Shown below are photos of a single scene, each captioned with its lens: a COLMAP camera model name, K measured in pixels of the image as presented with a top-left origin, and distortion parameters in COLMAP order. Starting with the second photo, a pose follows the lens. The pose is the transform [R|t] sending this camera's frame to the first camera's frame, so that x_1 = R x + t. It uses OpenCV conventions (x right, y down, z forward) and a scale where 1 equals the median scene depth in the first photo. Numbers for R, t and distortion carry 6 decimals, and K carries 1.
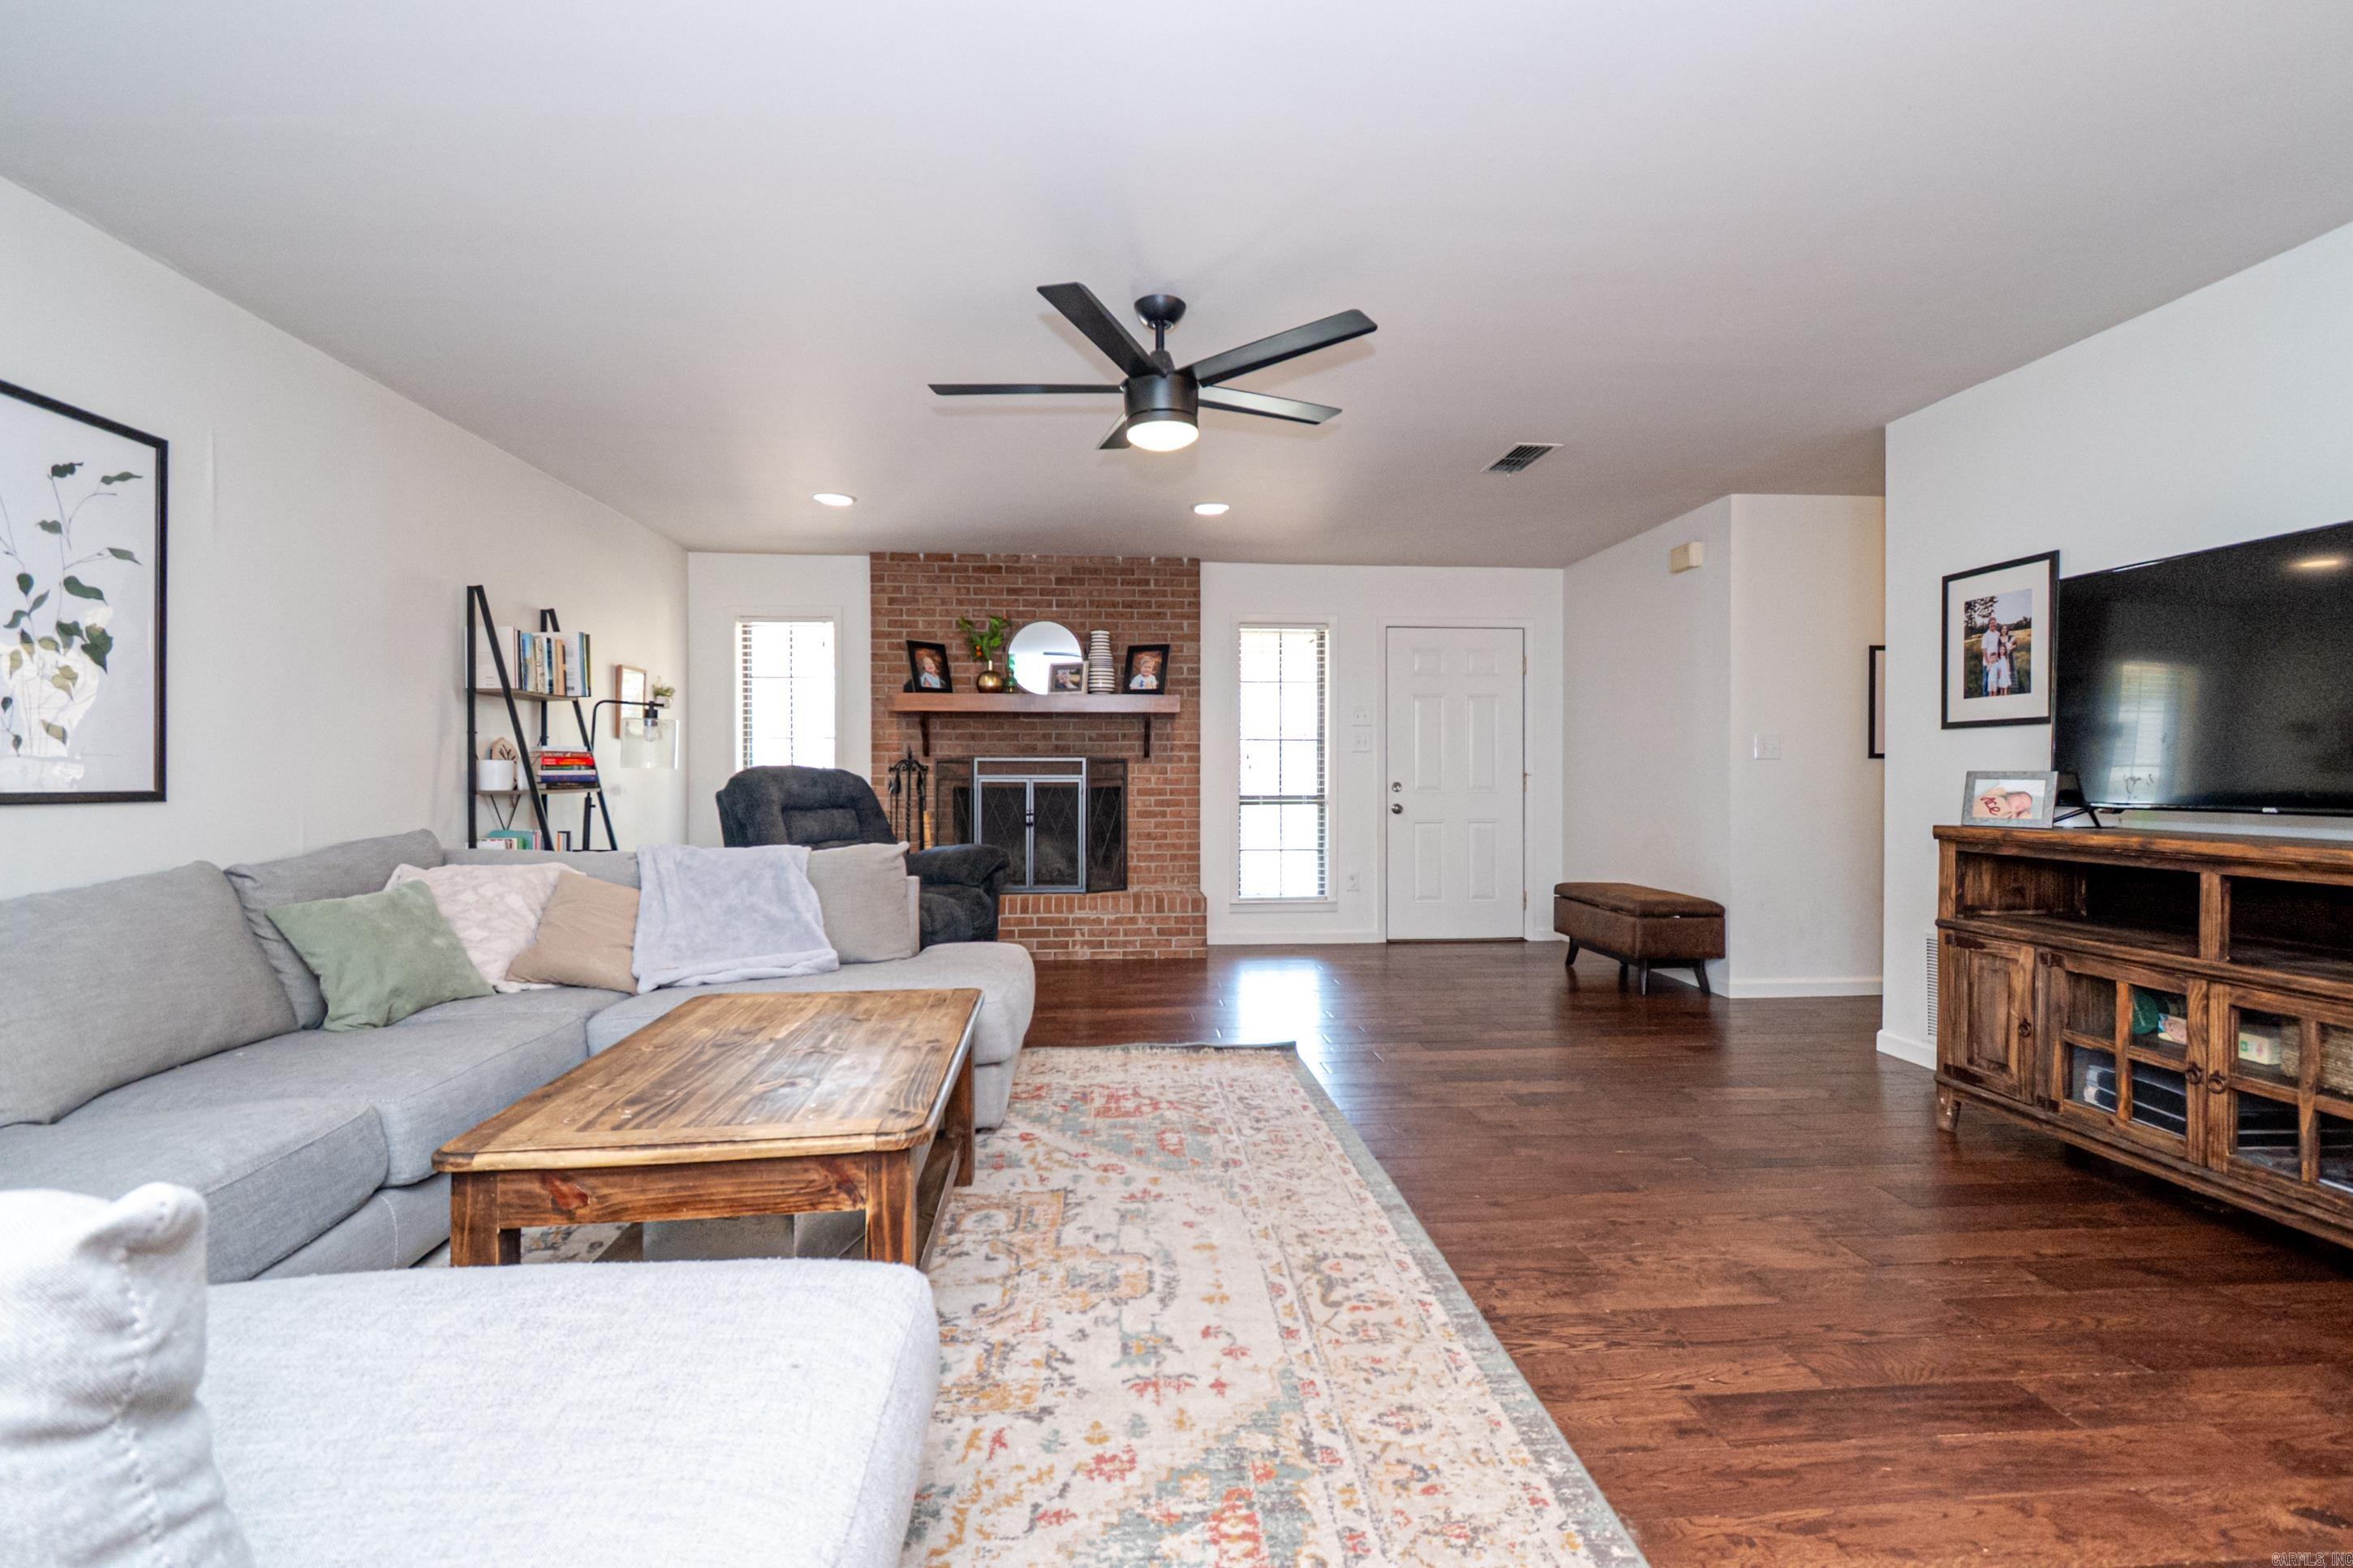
lens RADIAL K [[1046.8, 0, 1179.8], [0, 1046.8, 779.2], [0, 0, 1]] dist [-0.001514, -0.001154]
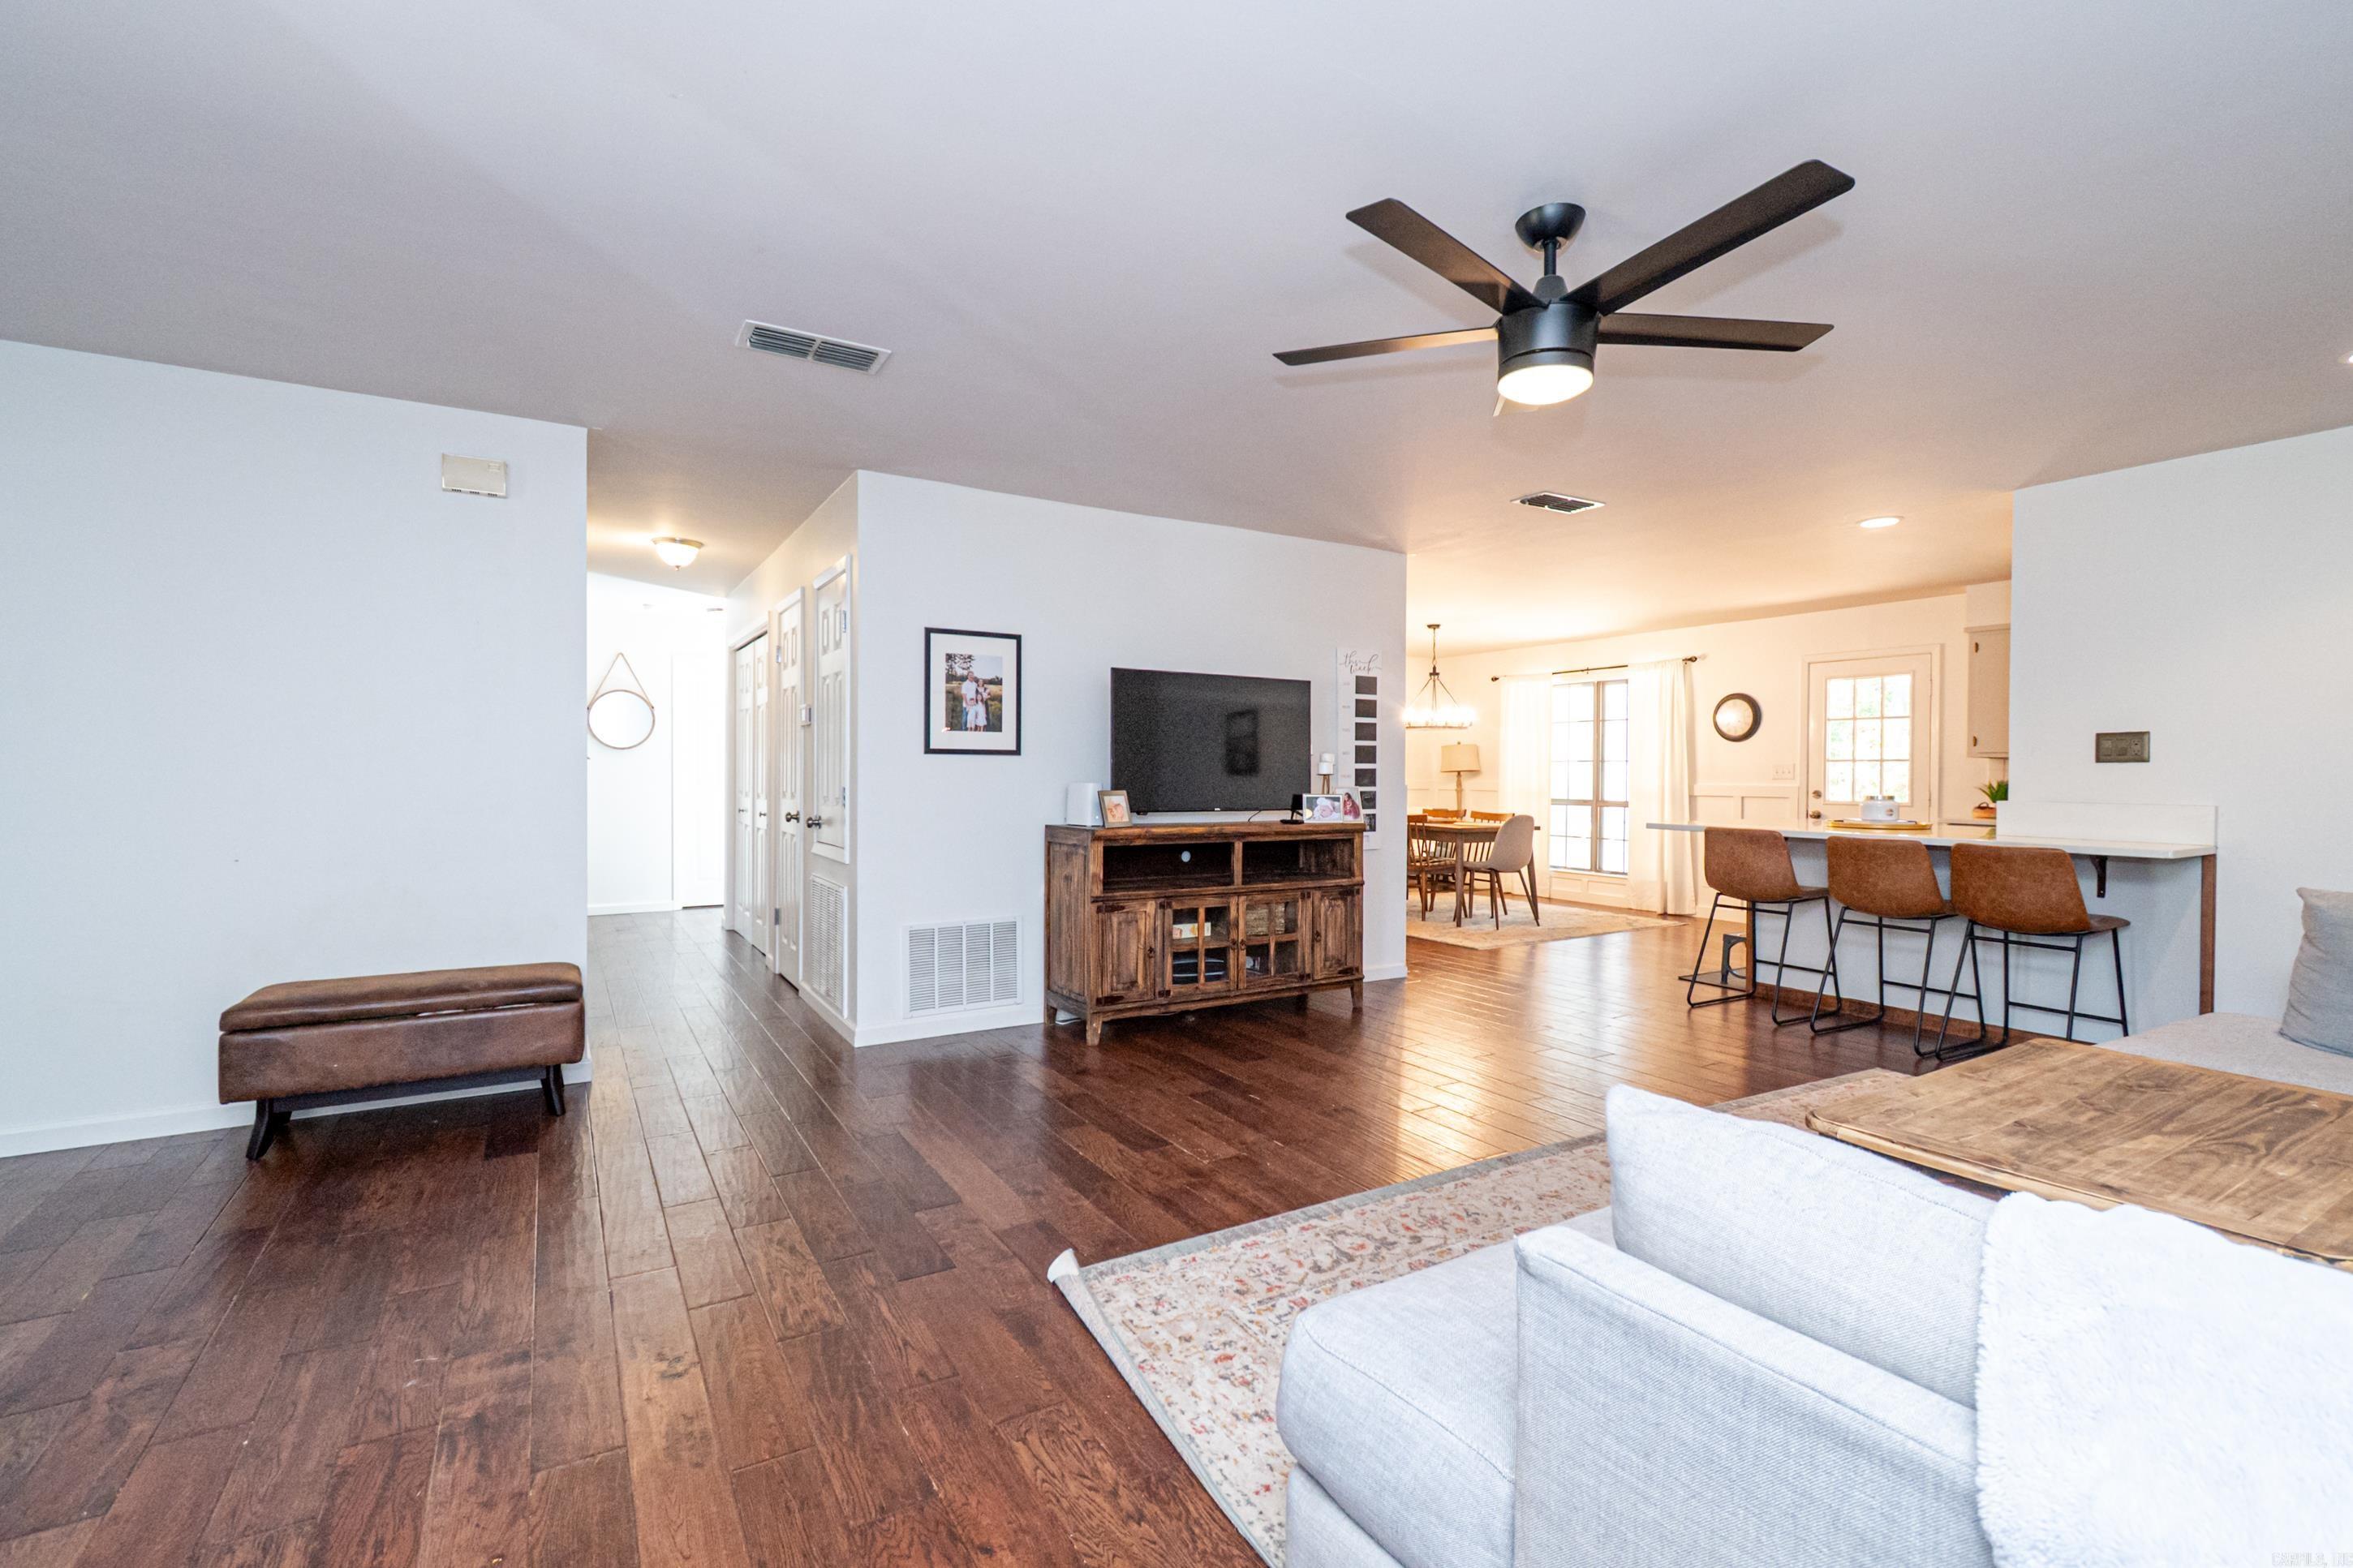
lens RADIAL K [[1046.8, 0, 1176.8], [0, 1046.8, 774.9], [0, 0, 1]] dist [-0.001514, -0.001154]
pose [[-0.432663, -0.004953, 0.901542, -0.675381], [-0.000687, 0.999986, 0.005164, -0.041872], [-0.901556, 0.001615, -0.432660, 1.755252]]
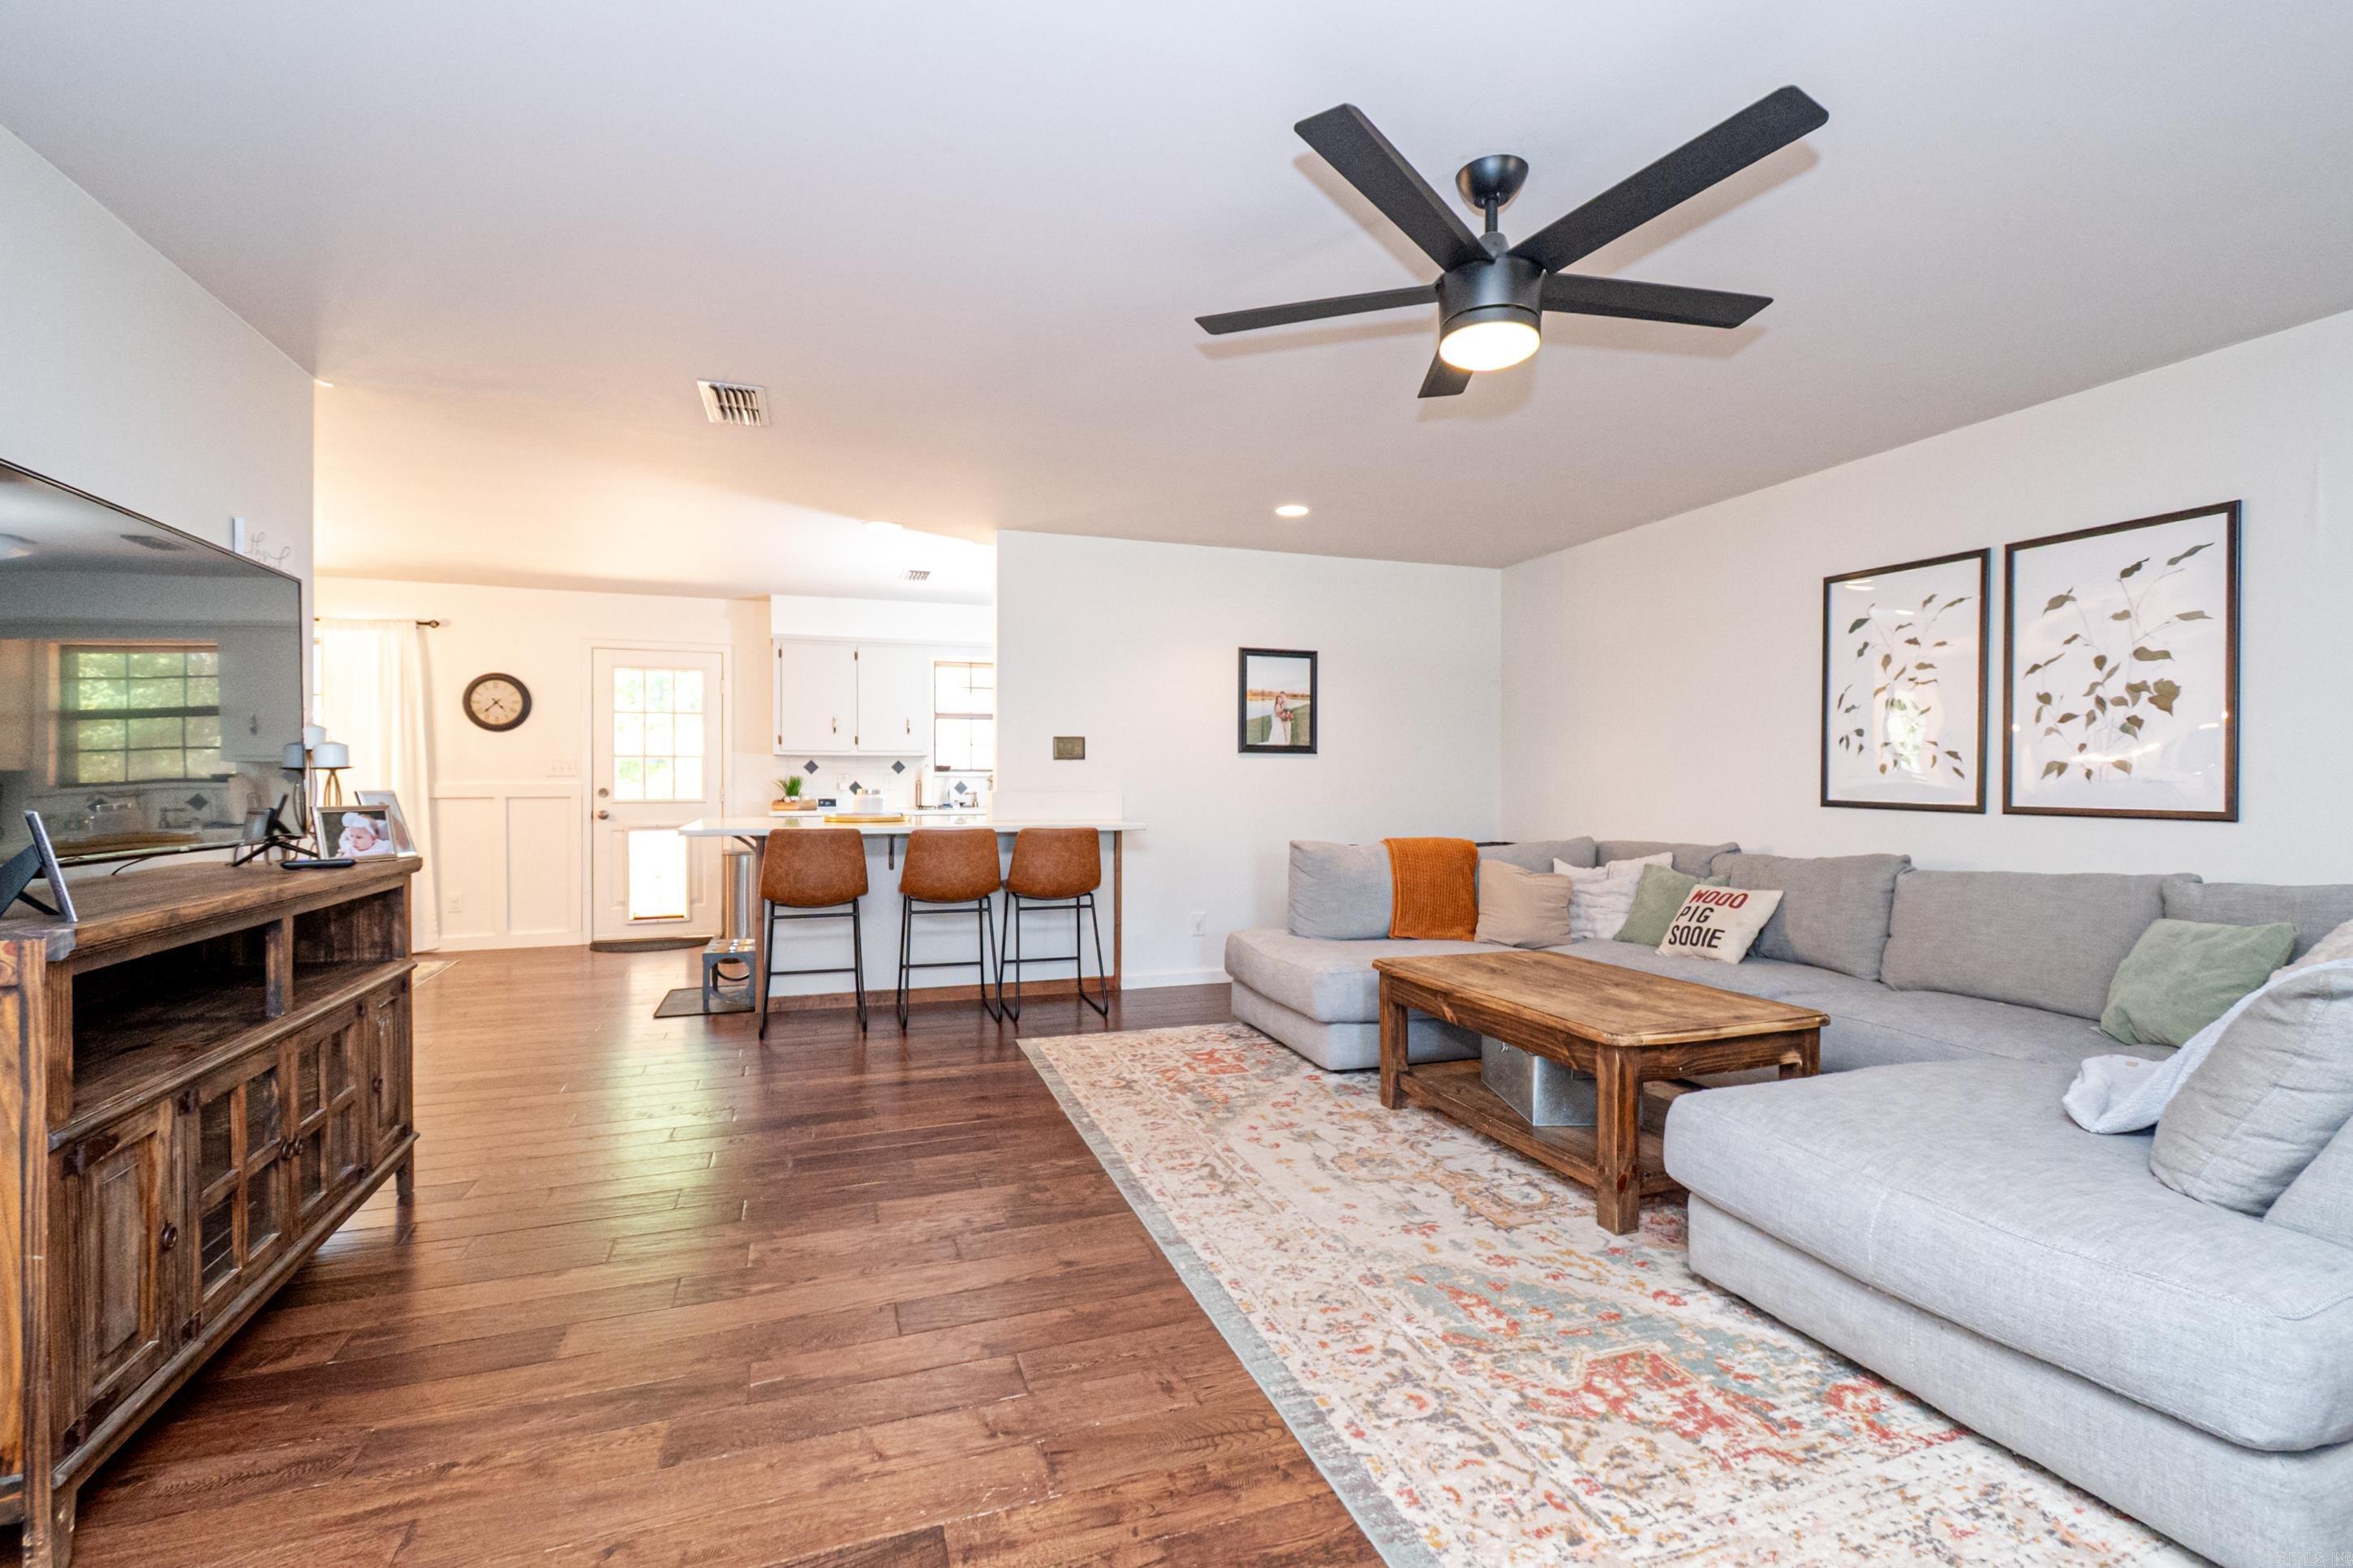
lens RADIAL K [[1046.8, 0, 1173.4], [0, 1046.8, 783.0], [0, 0, 1]] dist [-0.001514, -0.001154]
pose [[-0.968264, -0.000221, -0.249930, 0.422913], [-0.002920, 0.999941, 0.010427, -0.030025], [0.249913, 0.010826, -0.968208, 1.829215]]
